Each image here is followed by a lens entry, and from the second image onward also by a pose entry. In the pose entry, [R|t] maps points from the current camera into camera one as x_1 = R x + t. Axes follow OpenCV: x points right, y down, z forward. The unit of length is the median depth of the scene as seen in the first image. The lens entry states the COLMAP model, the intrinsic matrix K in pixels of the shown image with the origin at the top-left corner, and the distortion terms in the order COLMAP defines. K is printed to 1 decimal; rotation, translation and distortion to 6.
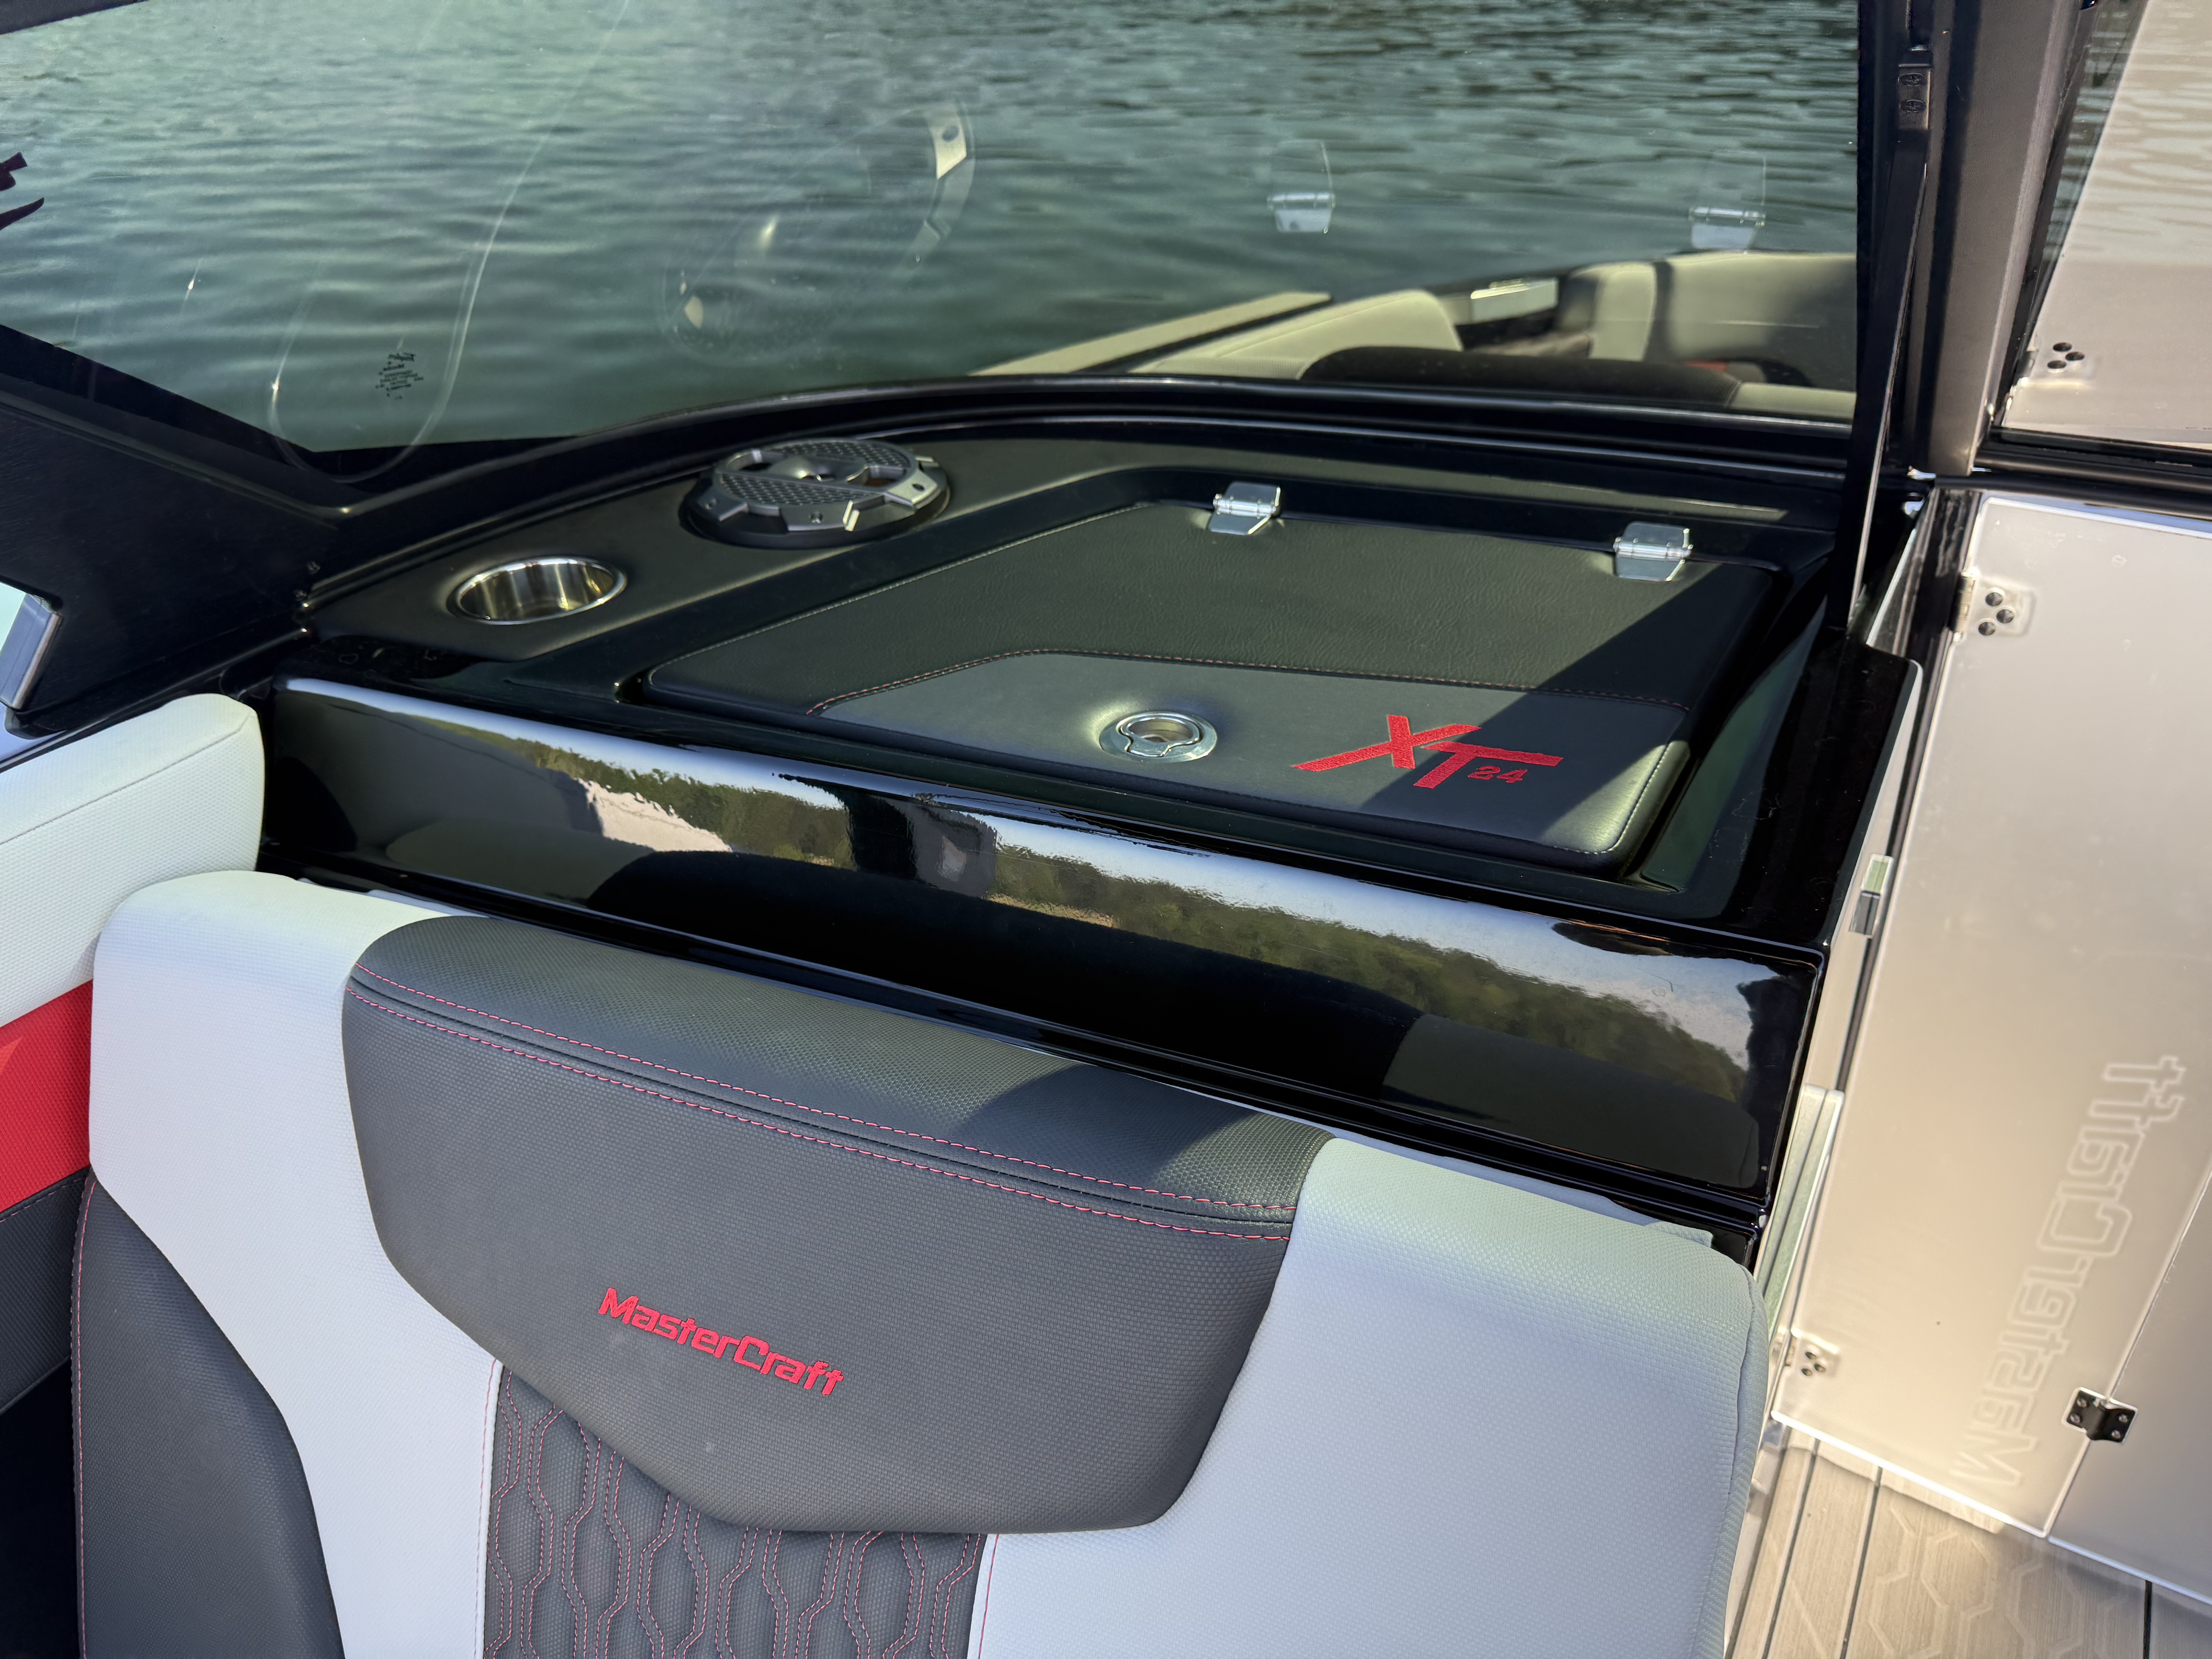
lens RADIAL K [[1567.7, 0, 1106.2], [0, 1567.7, 841.4], [0, 0, 1]] dist [0.092729, -0.141930]
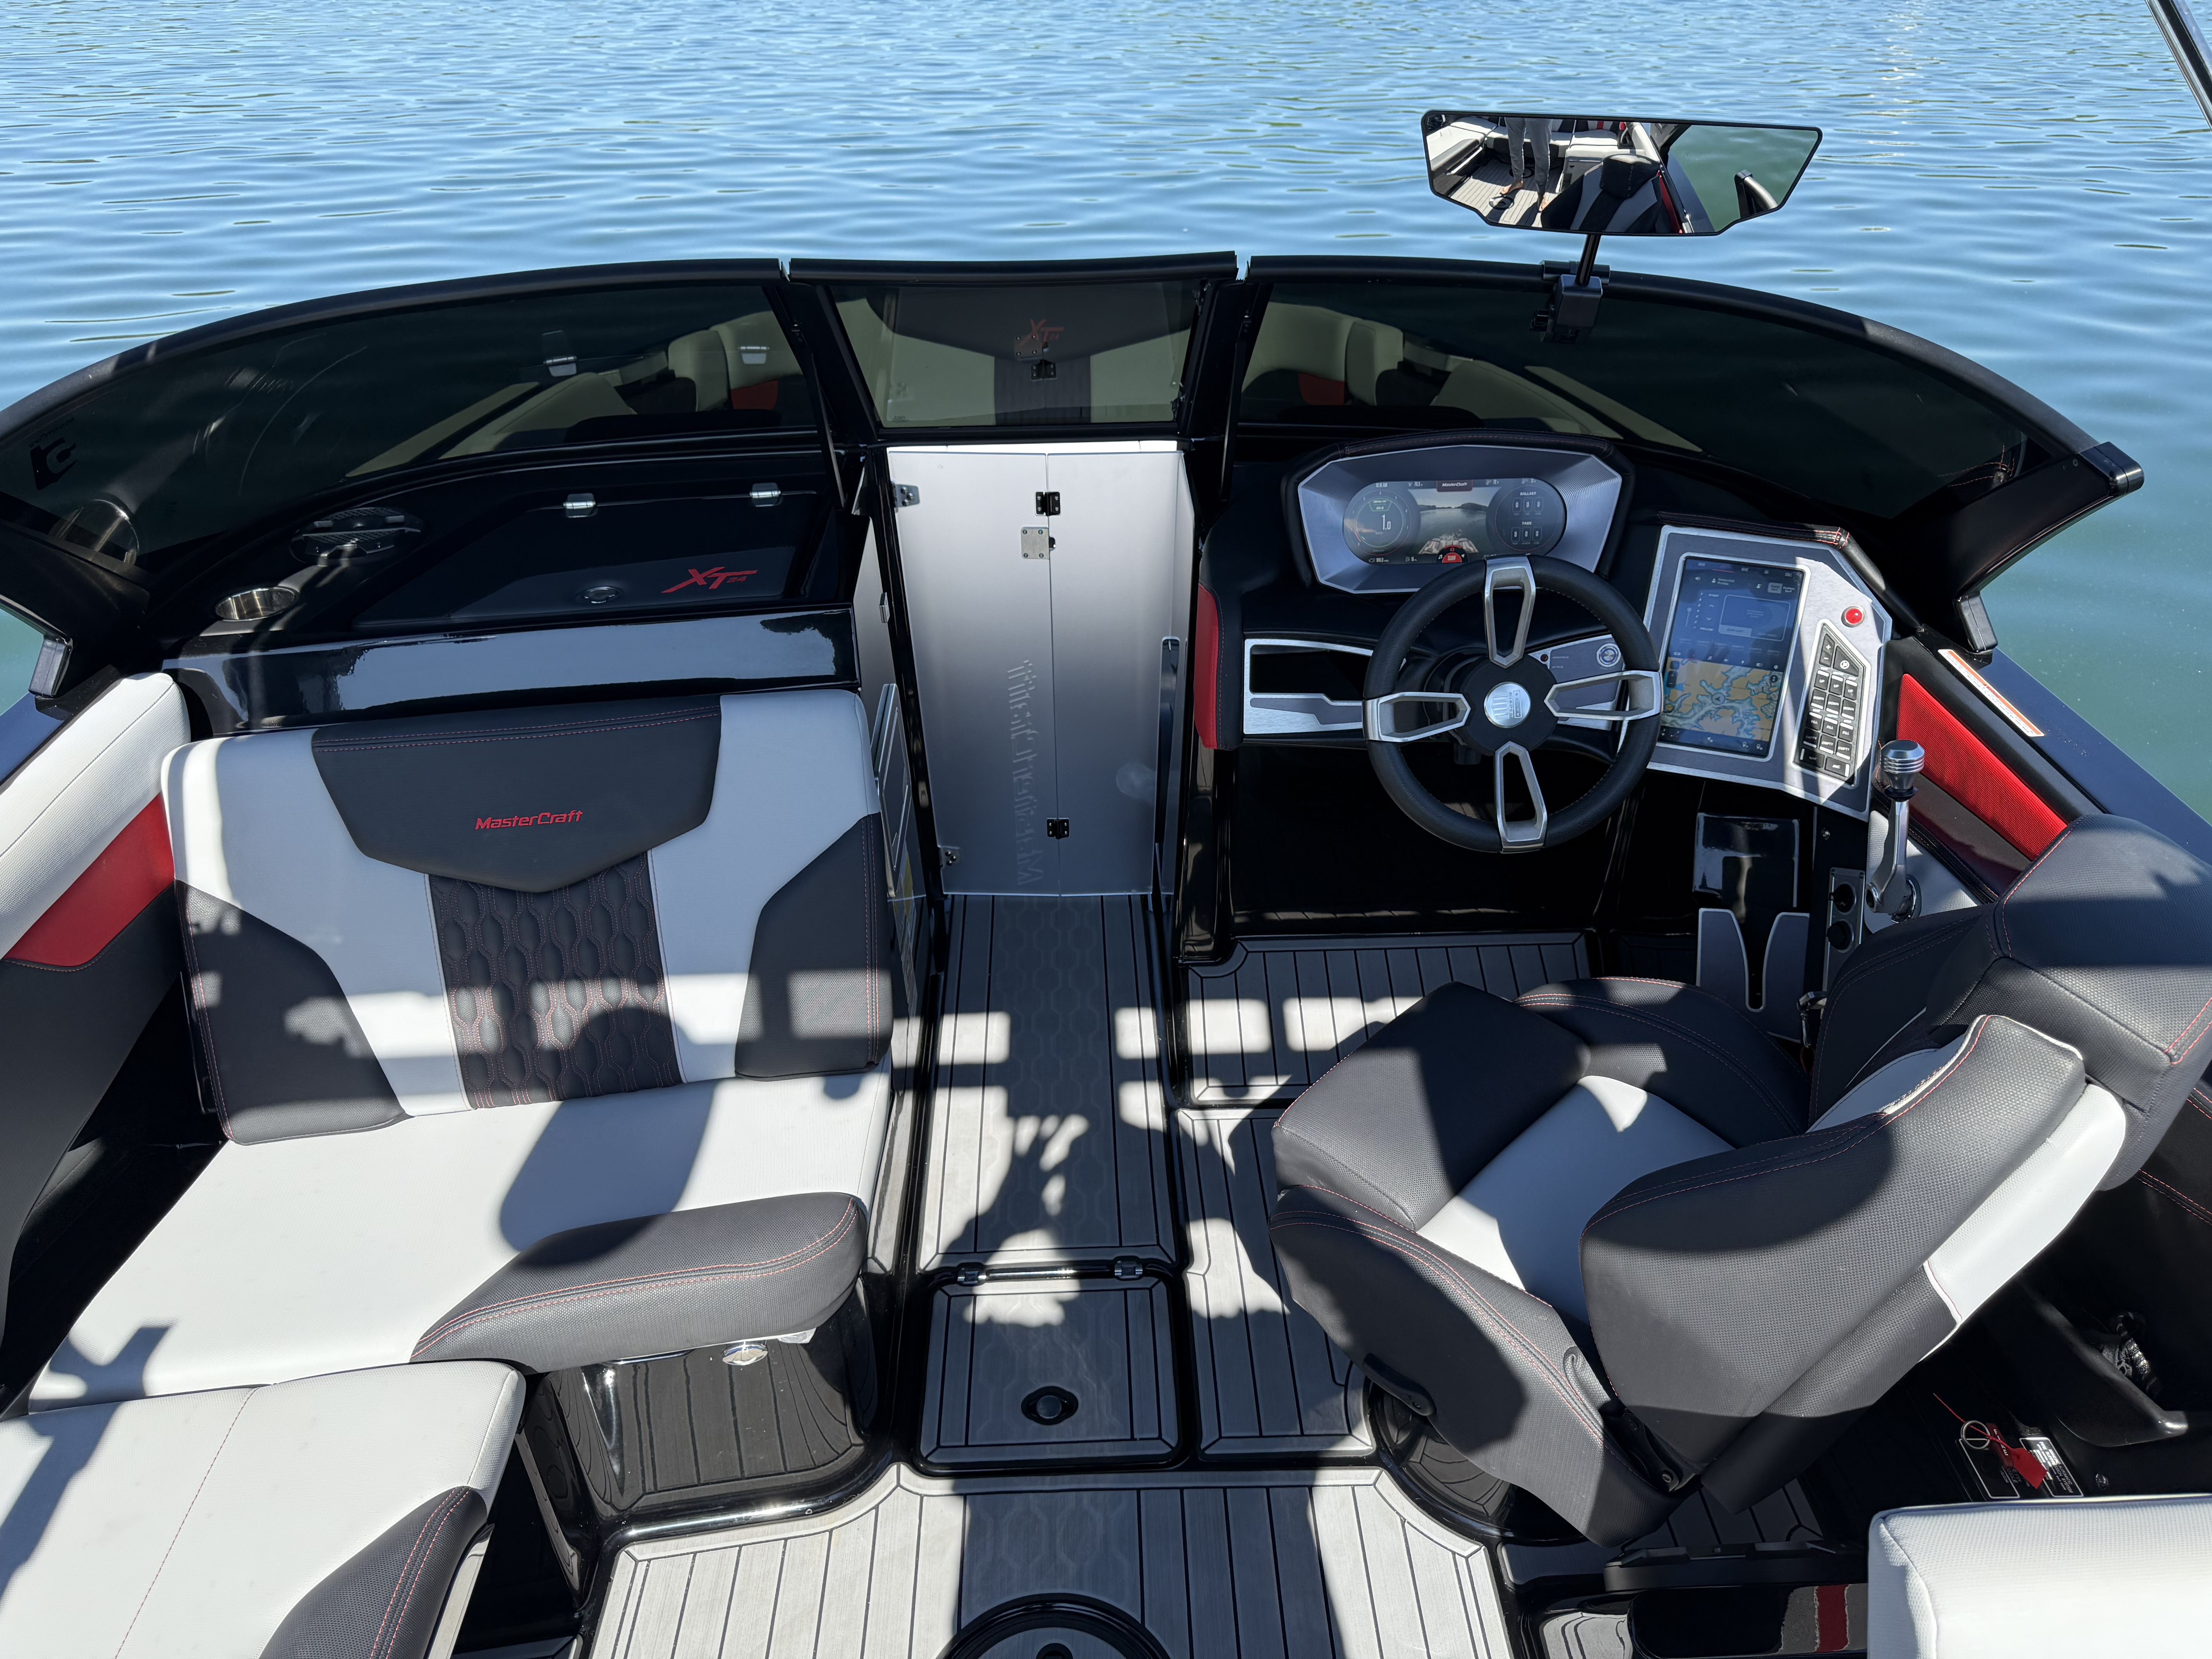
lens RADIAL K [[1567.7, 0, 1106.2], [0, 1567.7, 841.4], [0, 0, 1]] dist [0.092729, -0.141930]
pose [[0.842512, -0.275121, 0.463122, -0.618851], [0.274694, 0.958983, 0.069968, 0.391638], [-0.463376, 0.068268, 0.883528, -1.727549]]
